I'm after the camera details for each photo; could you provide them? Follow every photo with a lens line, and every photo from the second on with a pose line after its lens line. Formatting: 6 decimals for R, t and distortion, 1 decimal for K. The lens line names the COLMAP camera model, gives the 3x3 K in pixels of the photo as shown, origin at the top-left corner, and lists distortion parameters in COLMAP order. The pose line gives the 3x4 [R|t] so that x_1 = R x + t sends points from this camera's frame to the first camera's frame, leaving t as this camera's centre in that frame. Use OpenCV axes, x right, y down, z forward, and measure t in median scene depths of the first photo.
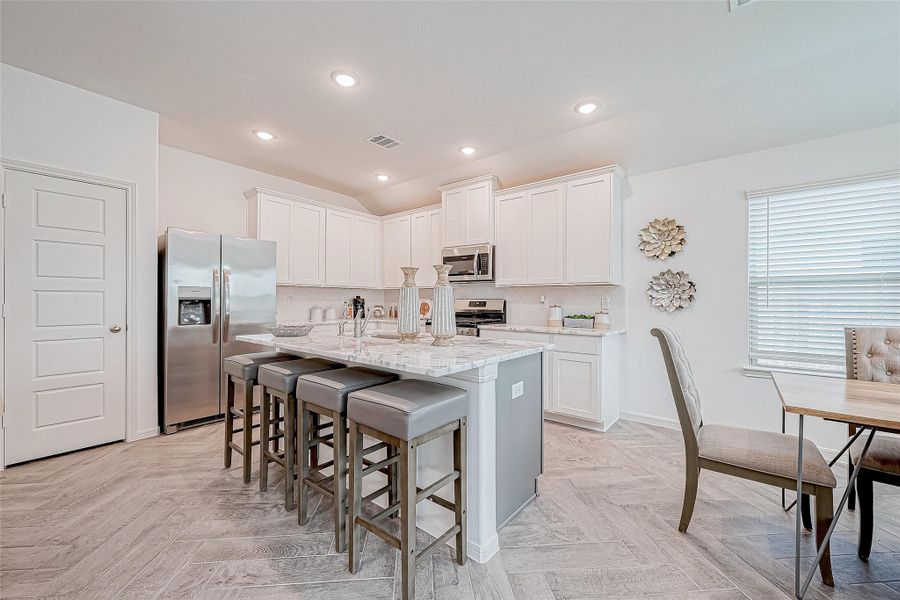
lens RADIAL K [[356.9, 0, 451.4], [0, 356.9, 300.0], [0, 0, 1]] dist [0.001061, -0.000337]
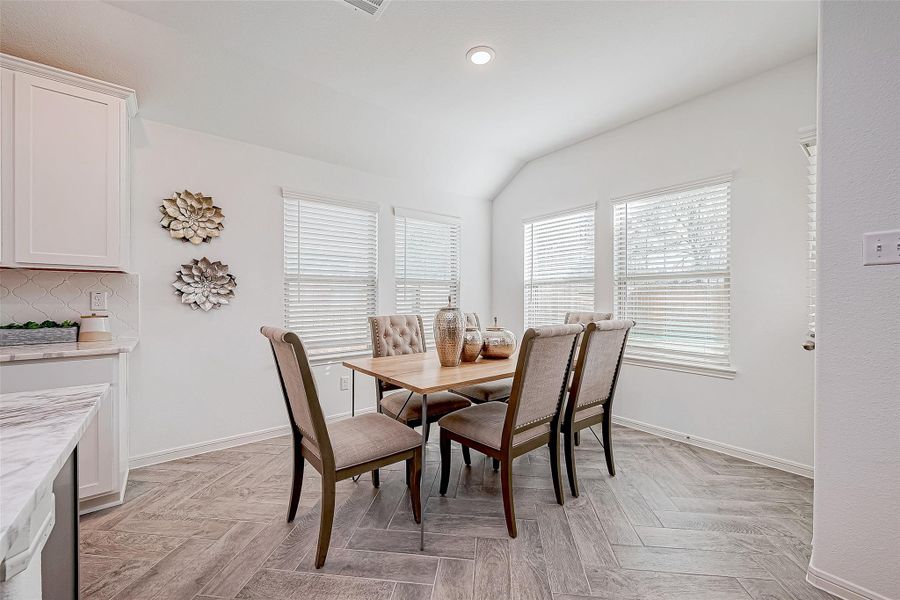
lens RADIAL K [[356.9, 0, 448.9], [0, 356.9, 298.8], [0, 0, 1]] dist [0.001061, -0.000337]
pose [[0.213016, -0.006329, 0.977028, -0.063896], [-0.002753, 0.999971, 0.007077, 0.000245], [-0.977045, -0.004197, 0.212992, 0.284945]]
